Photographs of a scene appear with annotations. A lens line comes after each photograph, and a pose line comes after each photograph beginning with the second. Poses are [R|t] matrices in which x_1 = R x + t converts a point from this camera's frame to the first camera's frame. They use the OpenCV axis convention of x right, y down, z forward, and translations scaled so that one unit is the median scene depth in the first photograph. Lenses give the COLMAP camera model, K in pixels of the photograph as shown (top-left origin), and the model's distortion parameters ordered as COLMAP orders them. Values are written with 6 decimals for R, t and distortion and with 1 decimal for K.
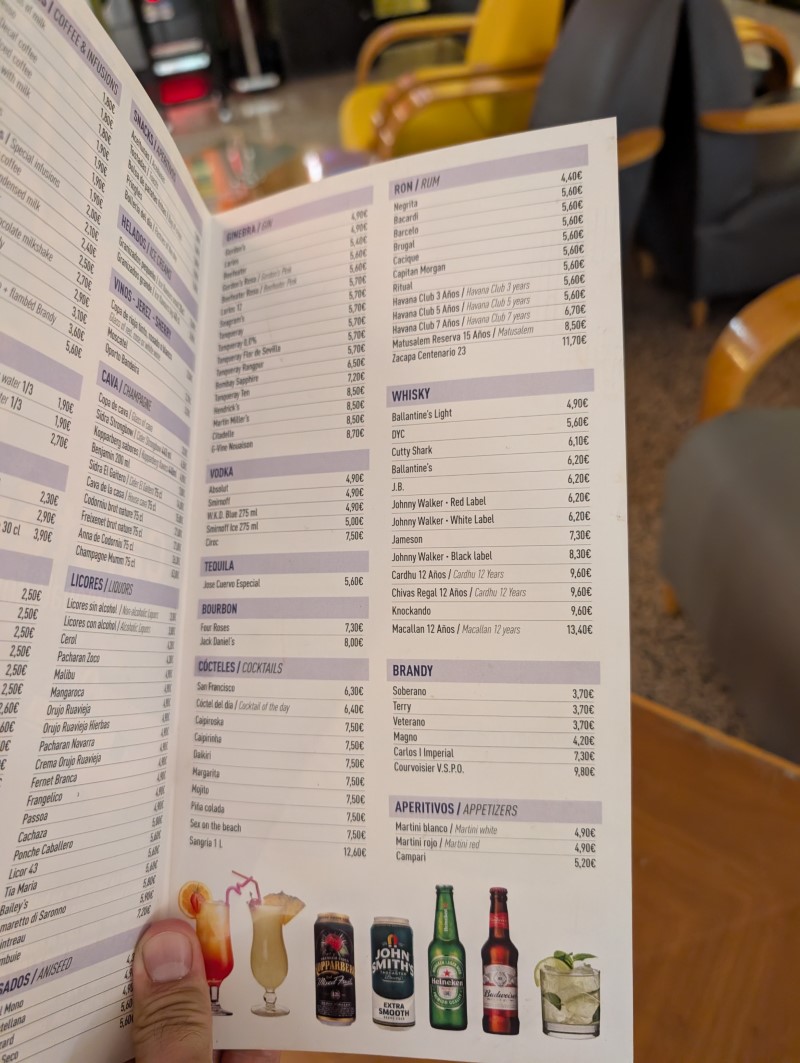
lens RADIAL K [[697.9, 0, 400.0], [0, 697.9, 531.5], [0, 0, 1]] dist [-0.100841, 0.018257]
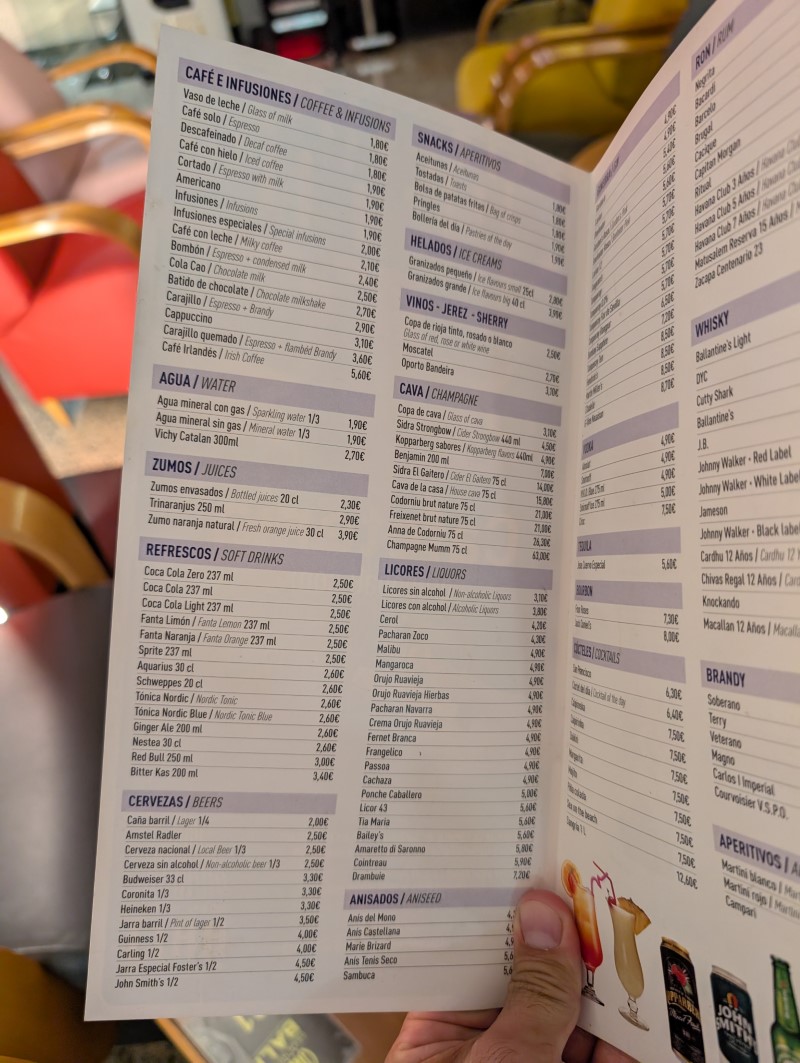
lens RADIAL K [[697.9, 0, 400.0], [0, 697.9, 531.5], [0, 0, 1]] dist [-0.100841, 0.018257]
pose [[0.598851, -0.042130, -0.799752, 0.411988], [0.088334, 0.995997, 0.013677, -0.007268], [0.795974, -0.078836, 0.600175, 0.254693]]
